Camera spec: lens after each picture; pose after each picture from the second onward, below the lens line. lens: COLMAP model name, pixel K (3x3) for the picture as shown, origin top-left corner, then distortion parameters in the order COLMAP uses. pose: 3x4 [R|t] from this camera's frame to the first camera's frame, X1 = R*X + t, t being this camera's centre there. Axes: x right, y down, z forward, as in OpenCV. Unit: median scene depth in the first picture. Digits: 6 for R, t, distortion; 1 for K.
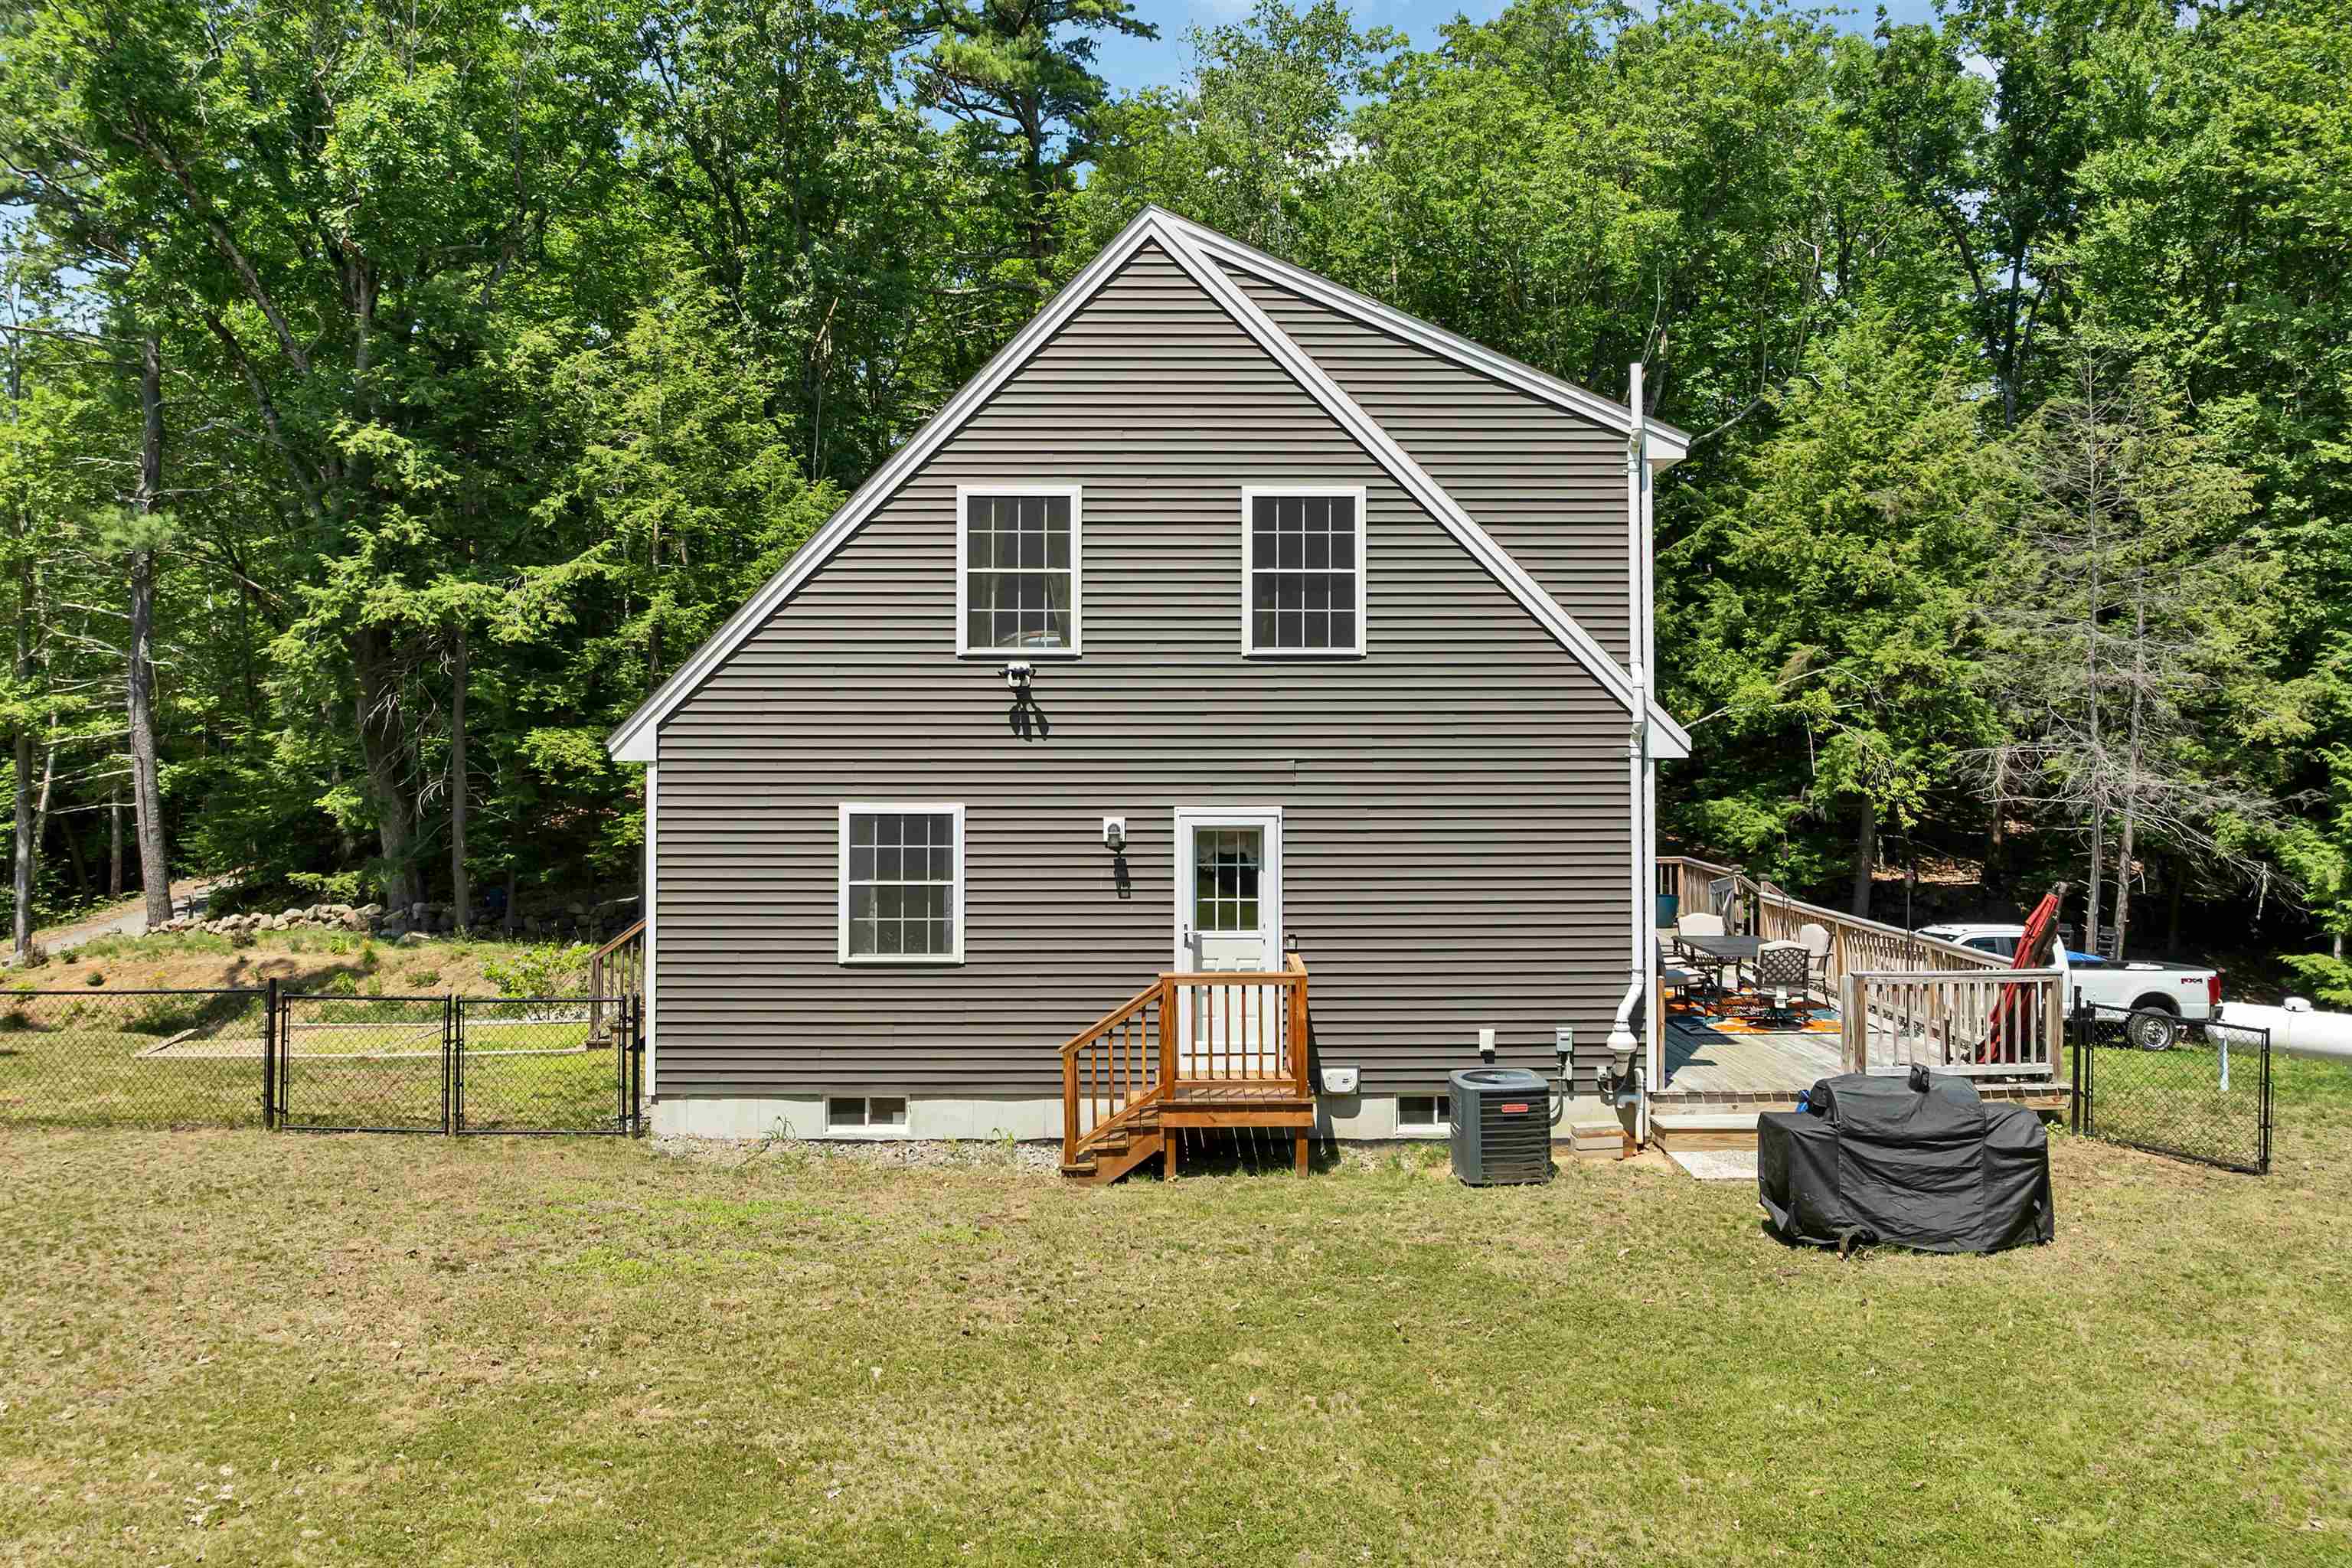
lens RADIAL K [[1682.3, 0, 1192.1], [0, 1682.3, 690.4], [0, 0, 1]] dist [-0.040469, -0.001613]
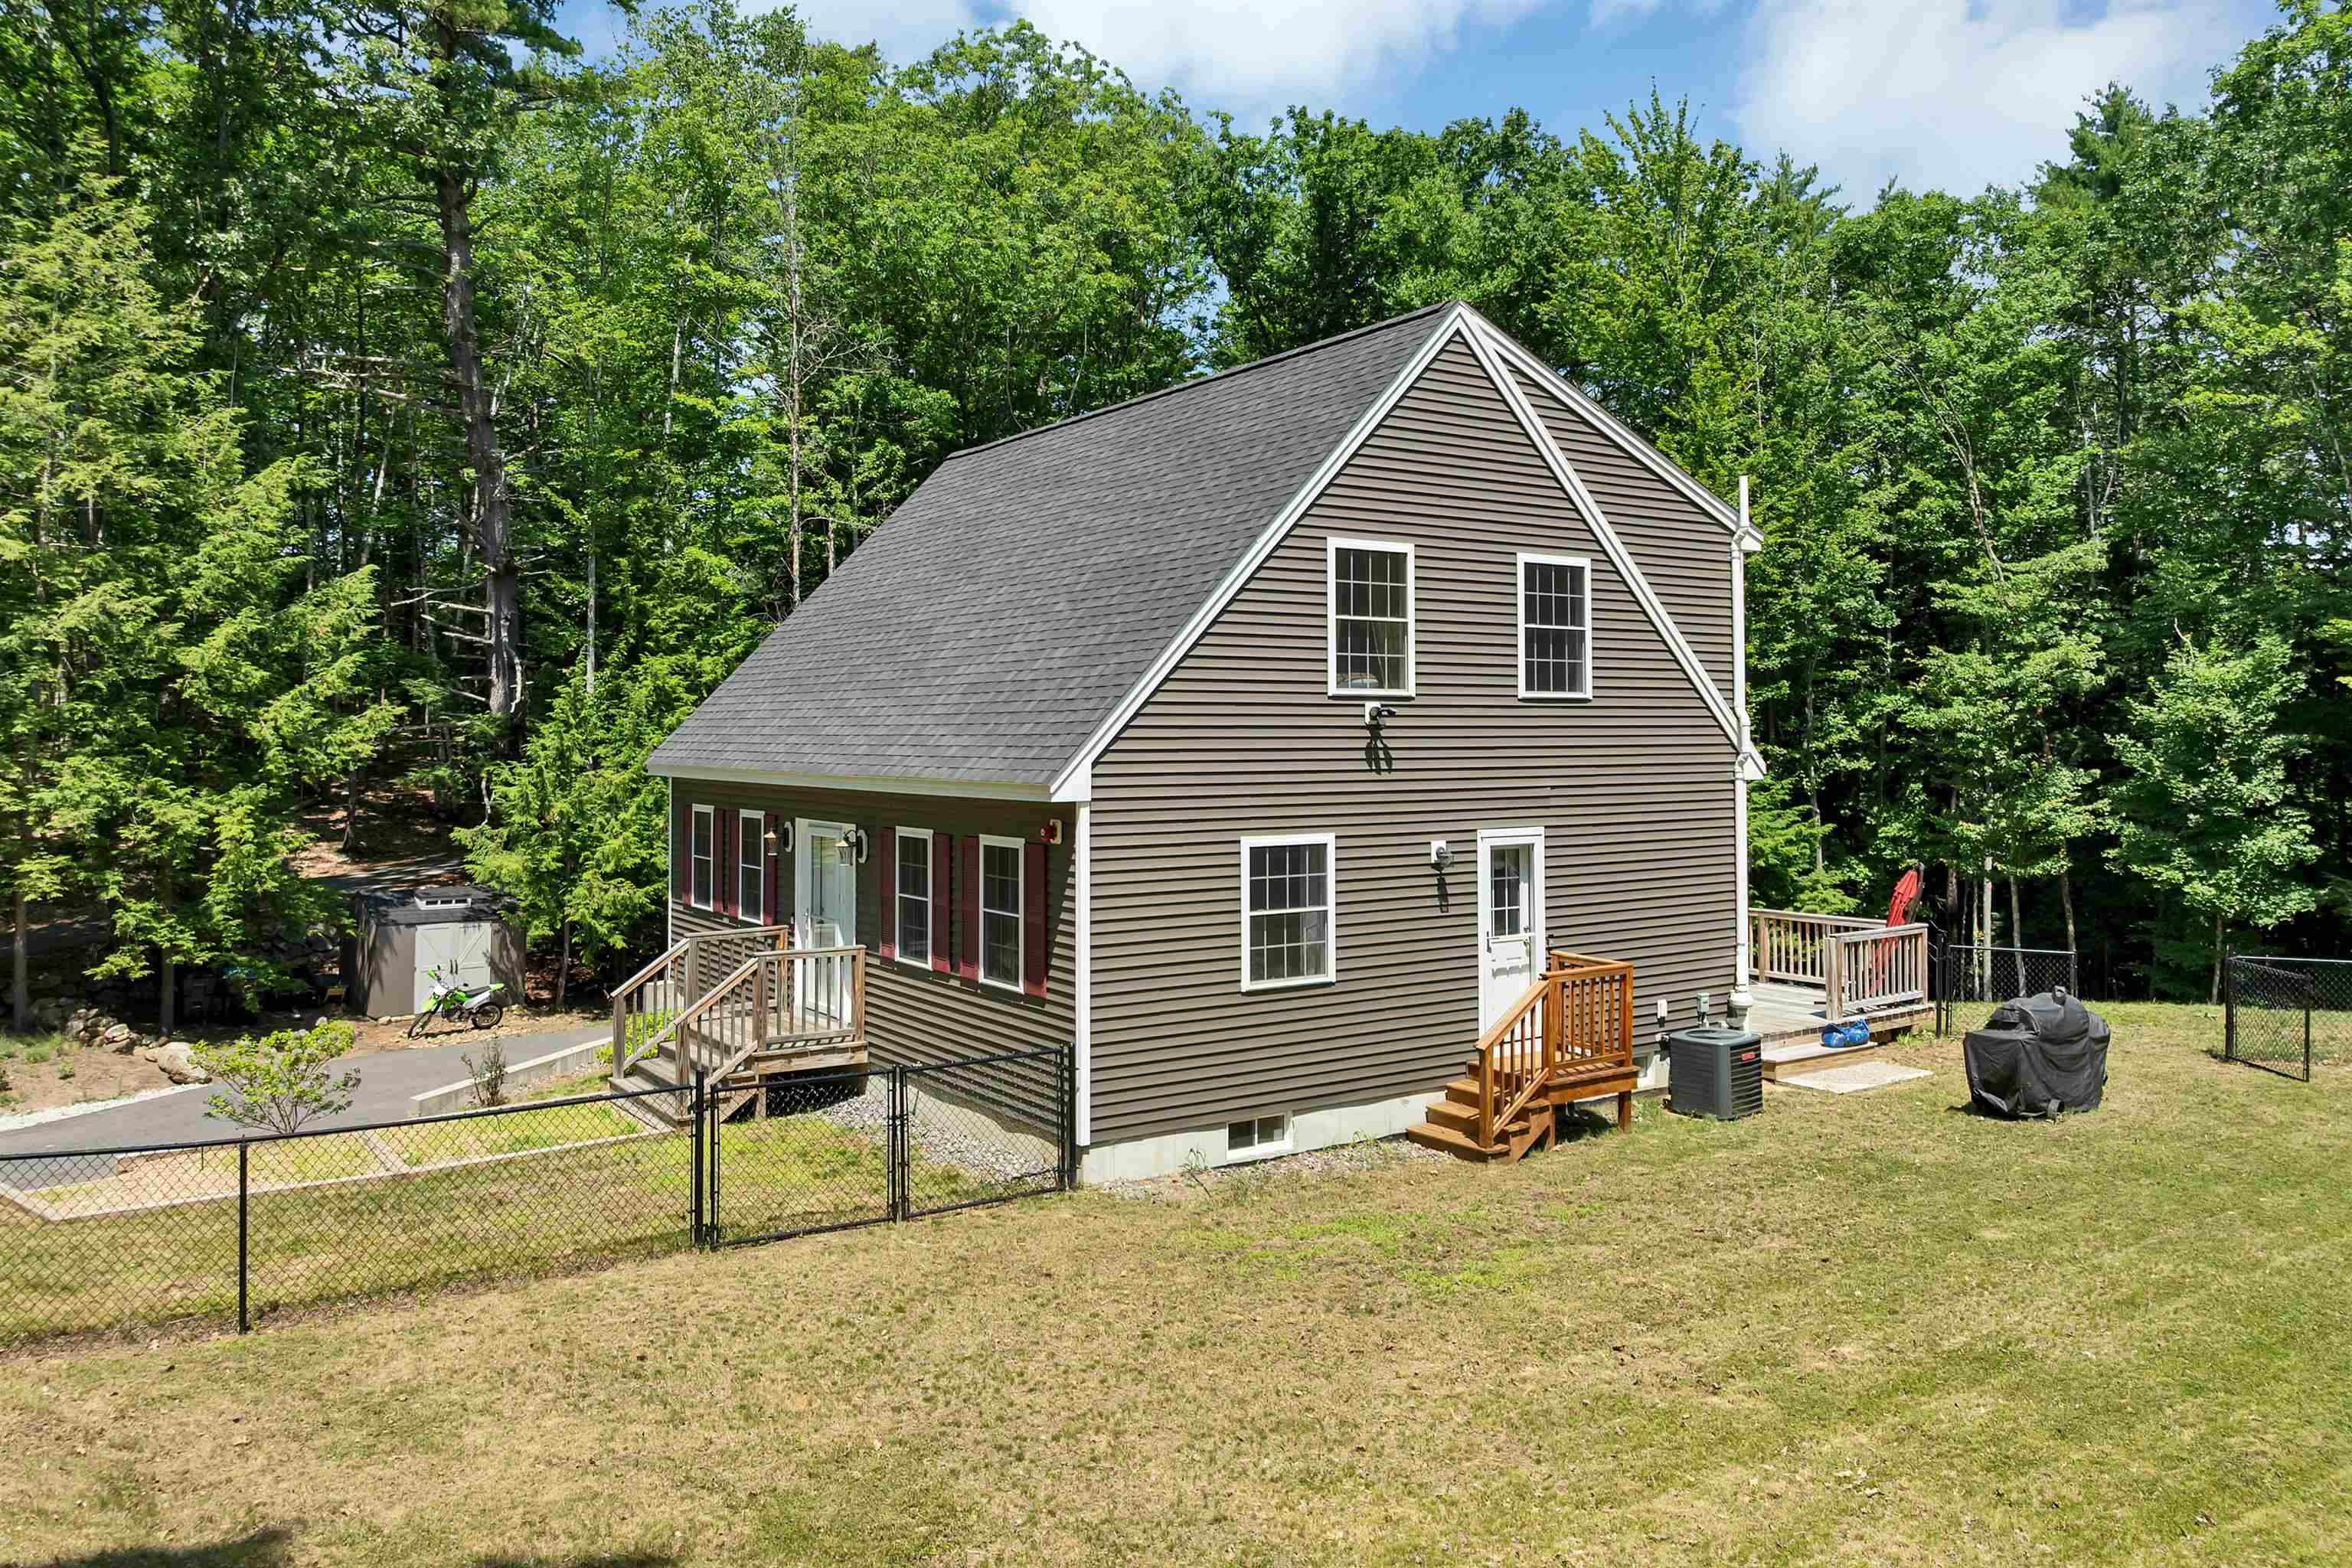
lens RADIAL K [[1682.3, 0, 1161.0], [0, 1682.3, 680.1], [0, 0, 1]] dist [-0.040469, -0.001613]
pose [[0.841186, 0.015519, 0.540524, -0.810571], [-0.010757, 0.999871, -0.011967, -0.016696], [-0.540639, 0.004252, 0.841244, 0.153637]]
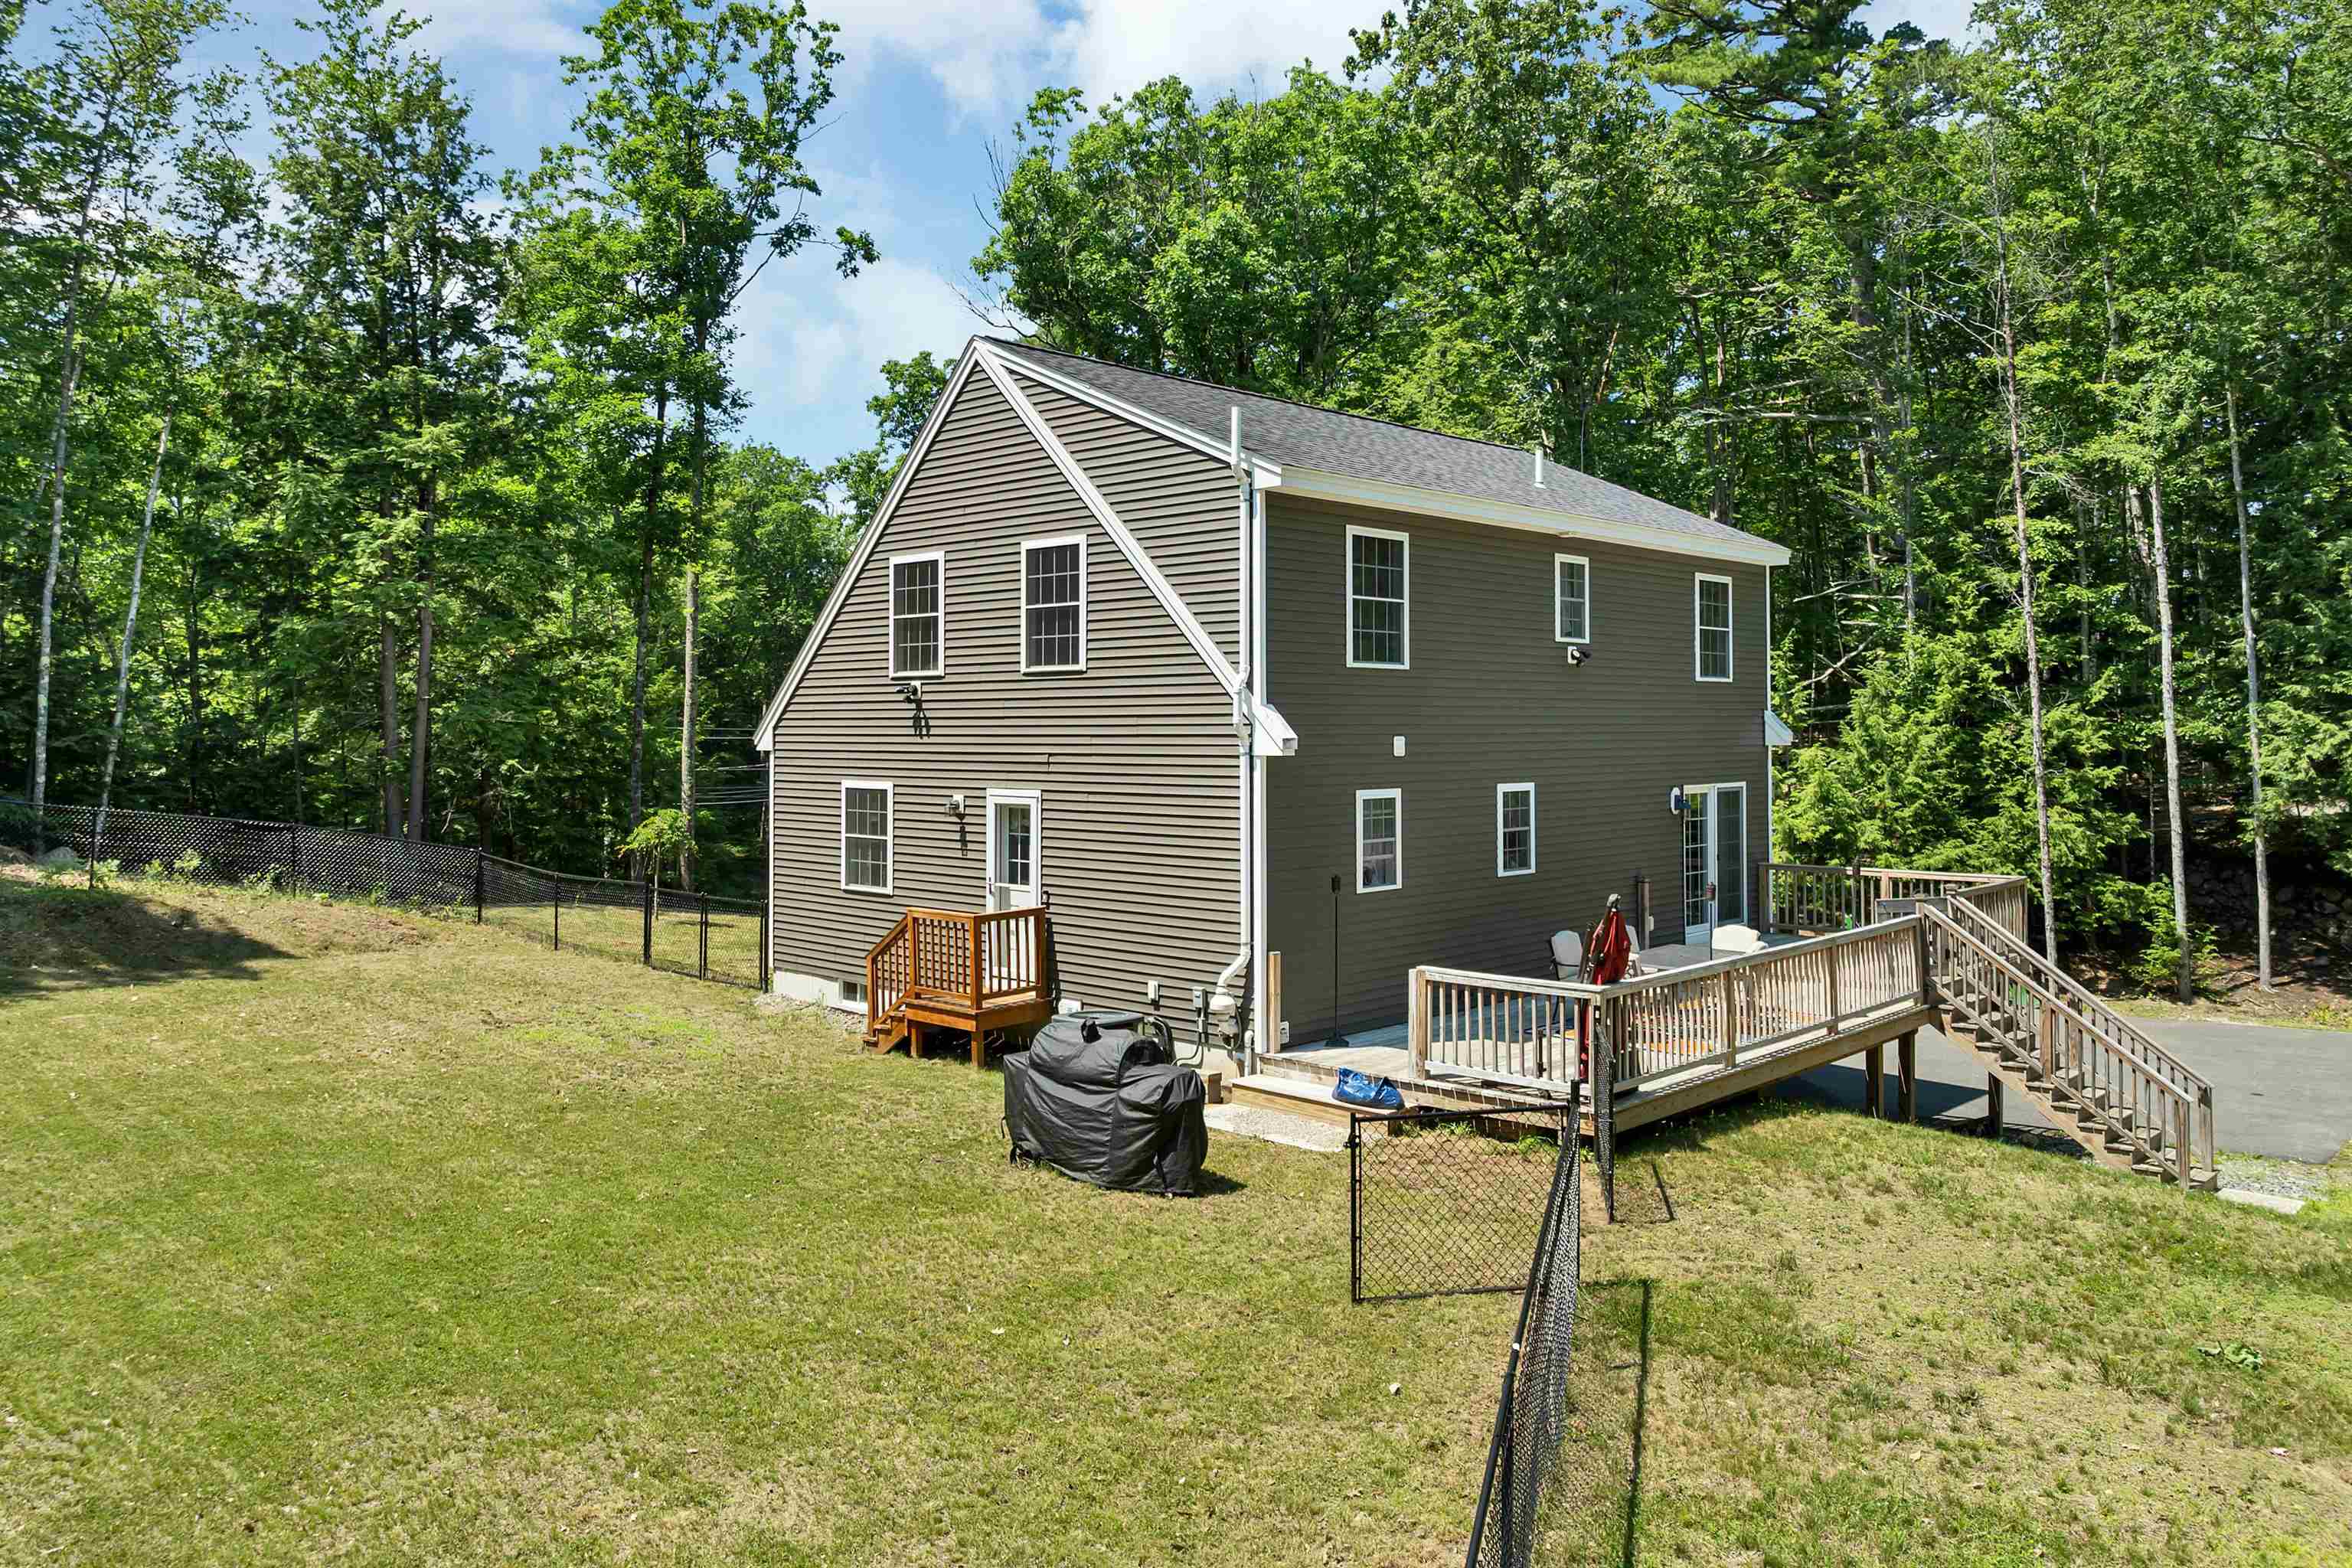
lens RADIAL K [[1682.3, 0, 1190.1], [0, 1682.3, 684.9], [0, 0, 1]] dist [-0.040469, -0.001613]
pose [[0.711600, -0.018669, -0.702337, 1.035330], [0.017368, 0.999809, -0.008979, 0.002457], [0.702370, -0.005809, 0.711788, 0.168964]]
